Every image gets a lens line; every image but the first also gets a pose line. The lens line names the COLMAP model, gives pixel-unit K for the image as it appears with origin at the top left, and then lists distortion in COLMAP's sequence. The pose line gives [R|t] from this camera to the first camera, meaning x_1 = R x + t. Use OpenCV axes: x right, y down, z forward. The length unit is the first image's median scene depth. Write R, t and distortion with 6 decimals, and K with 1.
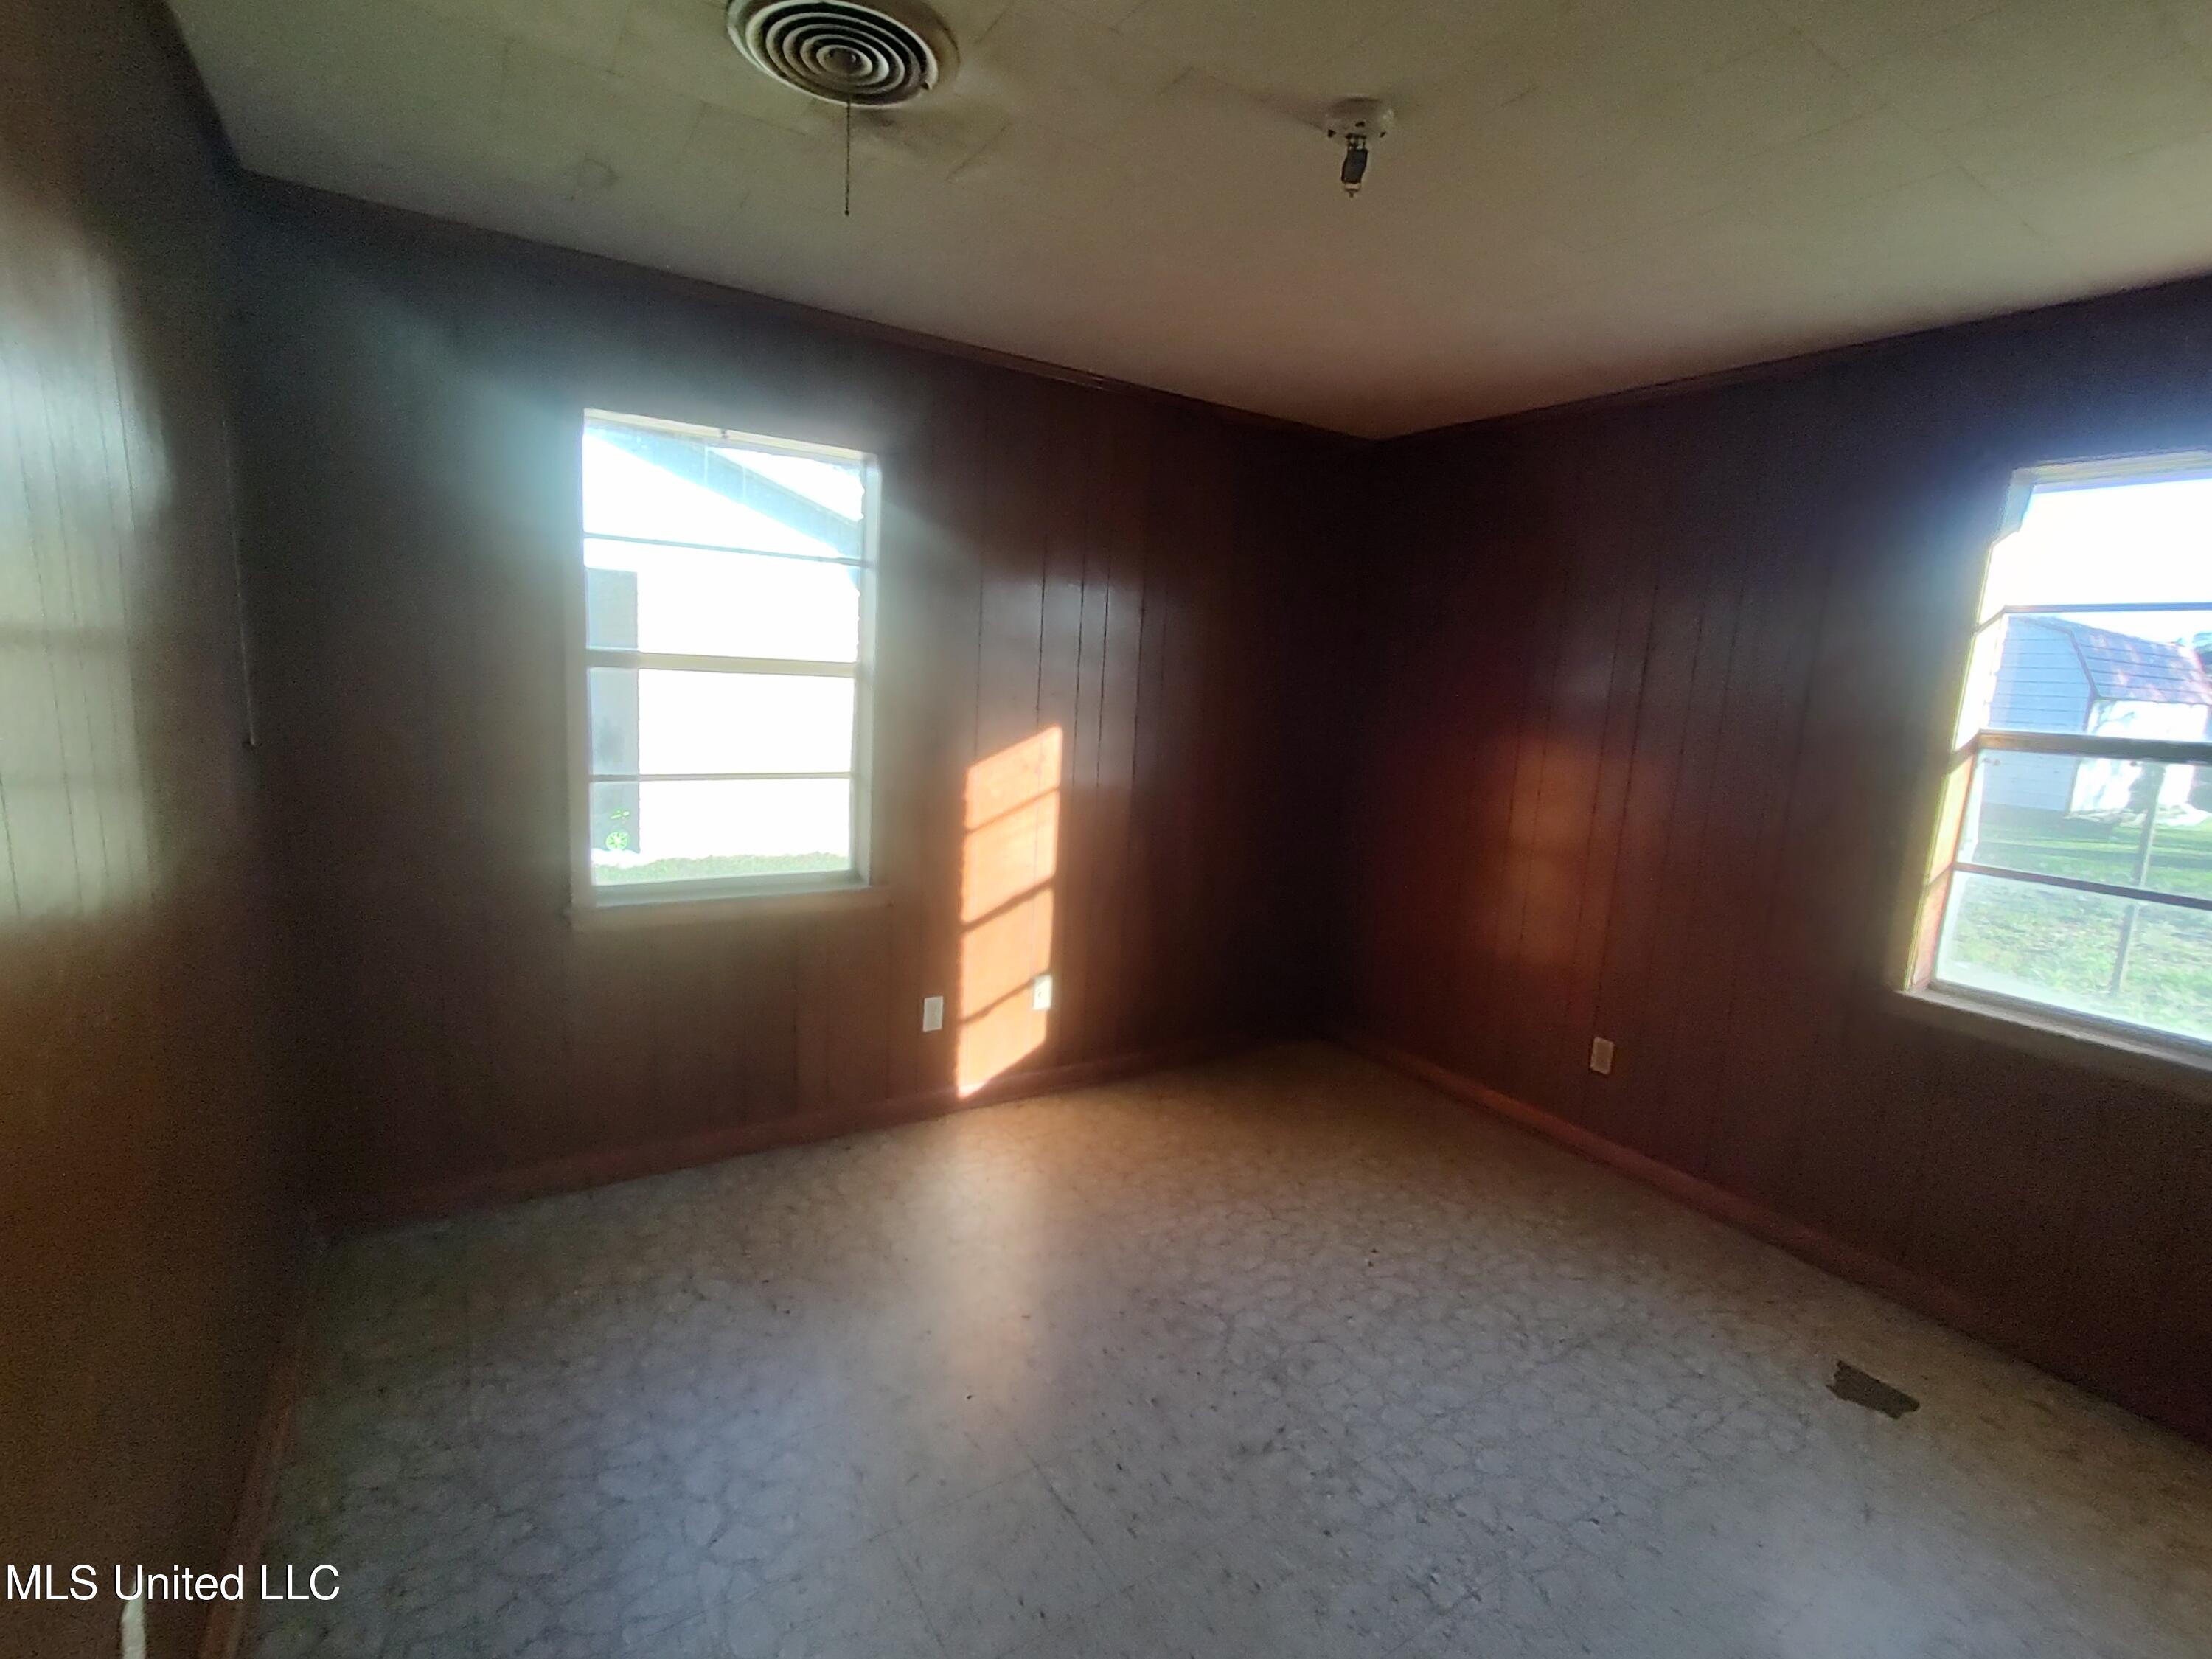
lens RADIAL K [[1029.4, 0, 1109.5], [0, 1029.4, 912.4], [0, 0, 1]] dist [0.002494, 0.001280]
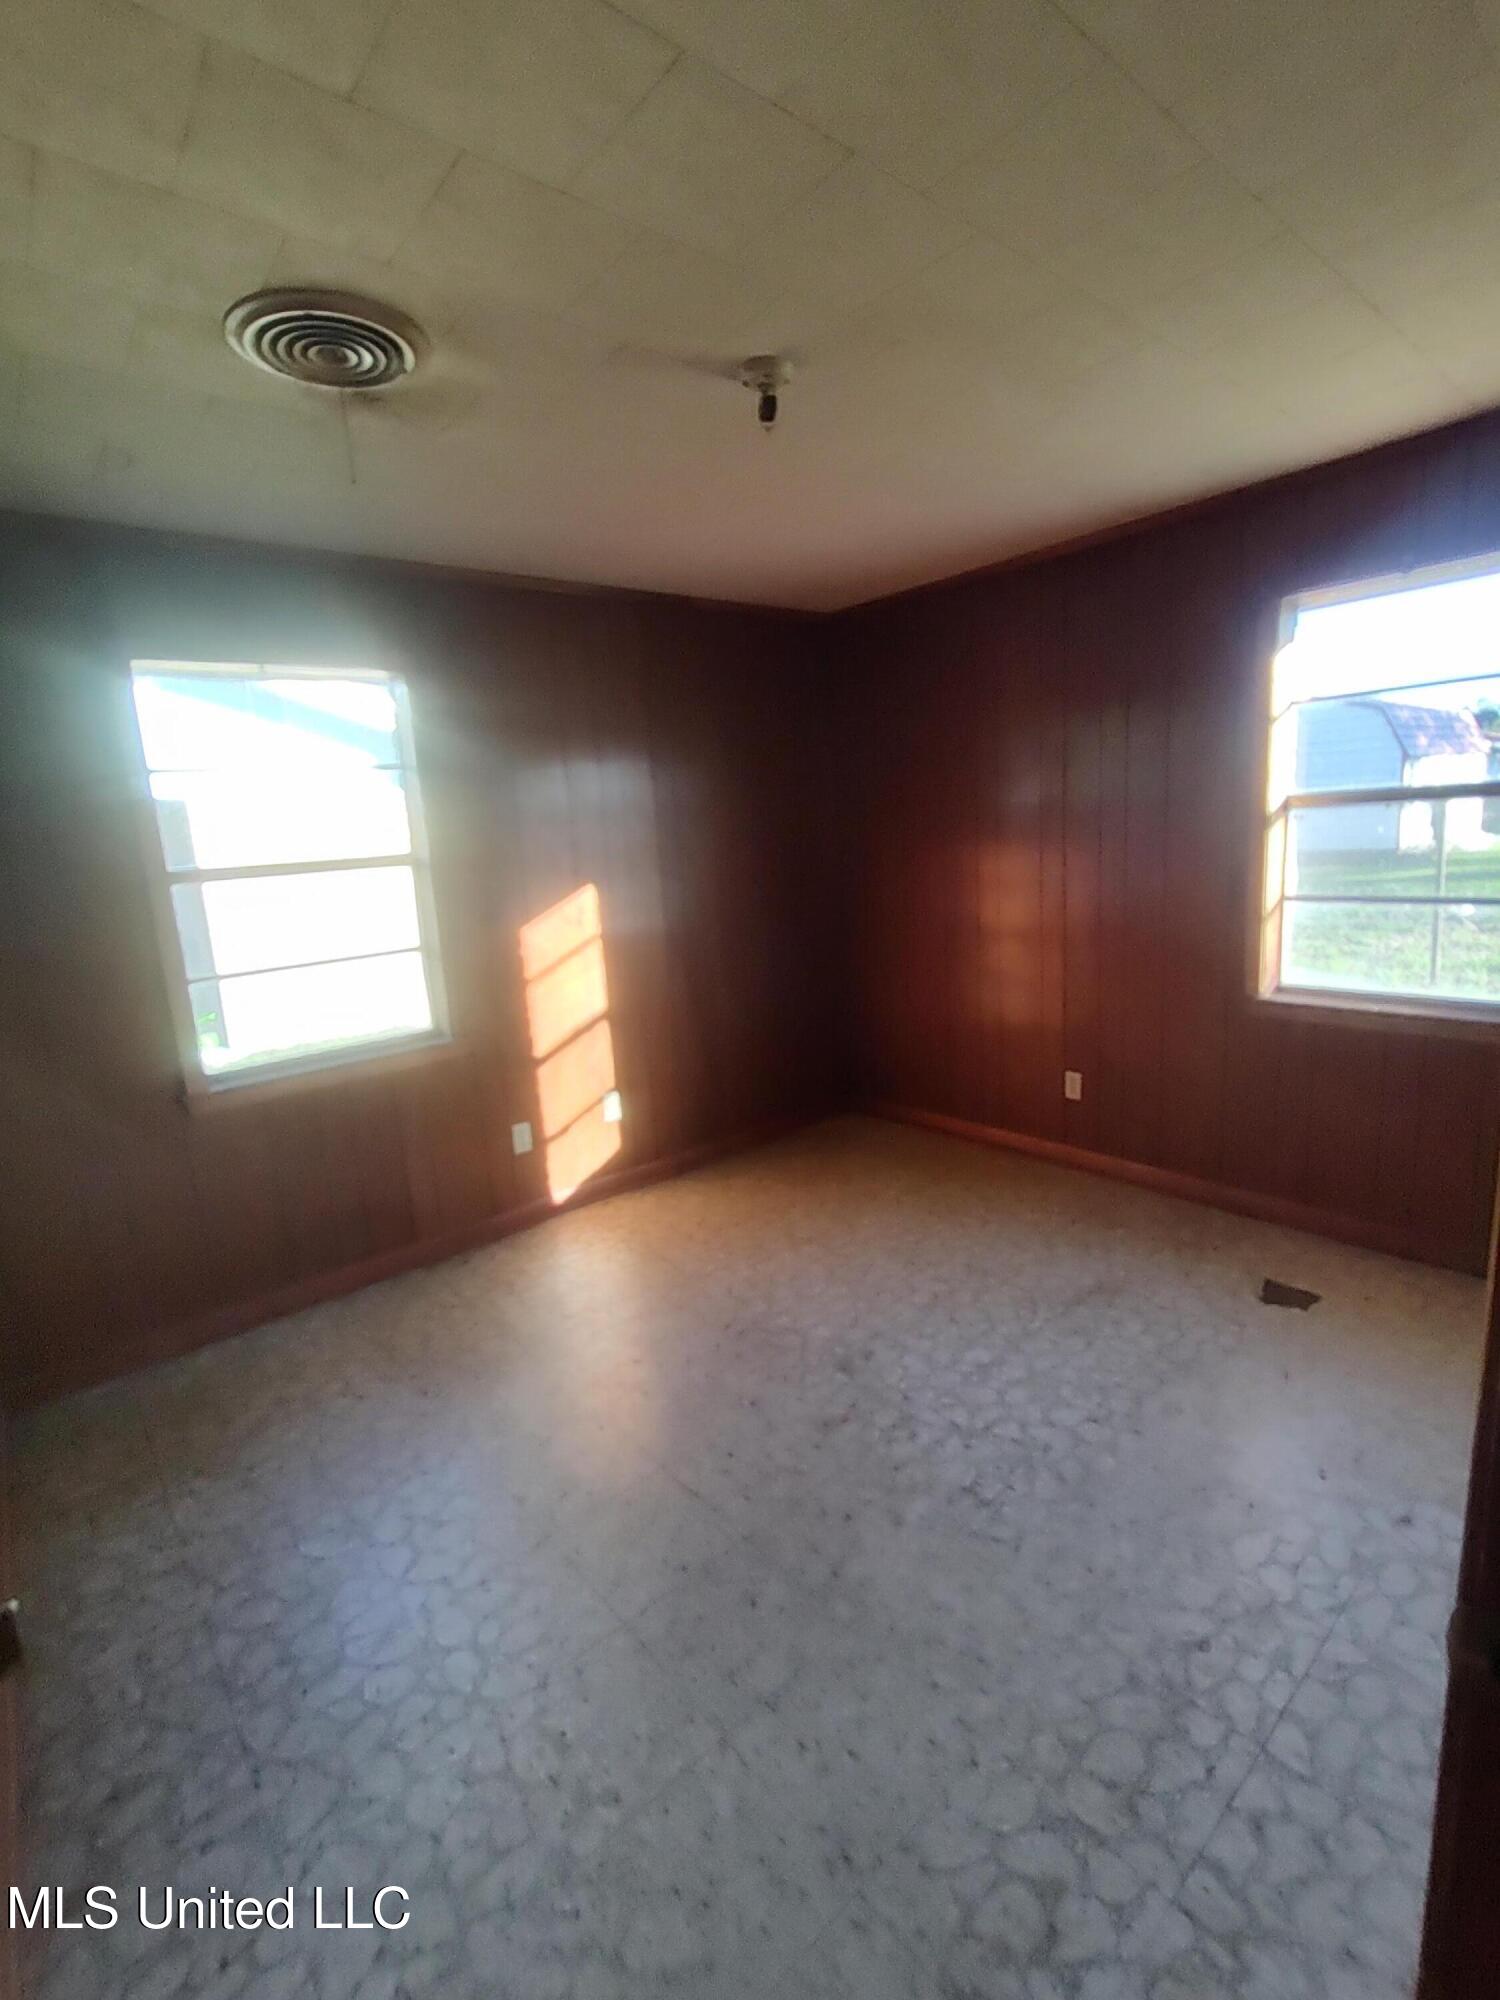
lens RADIAL K [[934.9, 0, 771.2], [0, 934.9, 1018.0], [0, 0, 1]] dist [-0.004411, 0.000999]
pose [[0.982410, -0.148310, 0.113470, 0.006141], [0.151468, 0.988266, -0.019682, 0.030508], [-0.109219, 0.036522, 0.993346, -0.101400]]
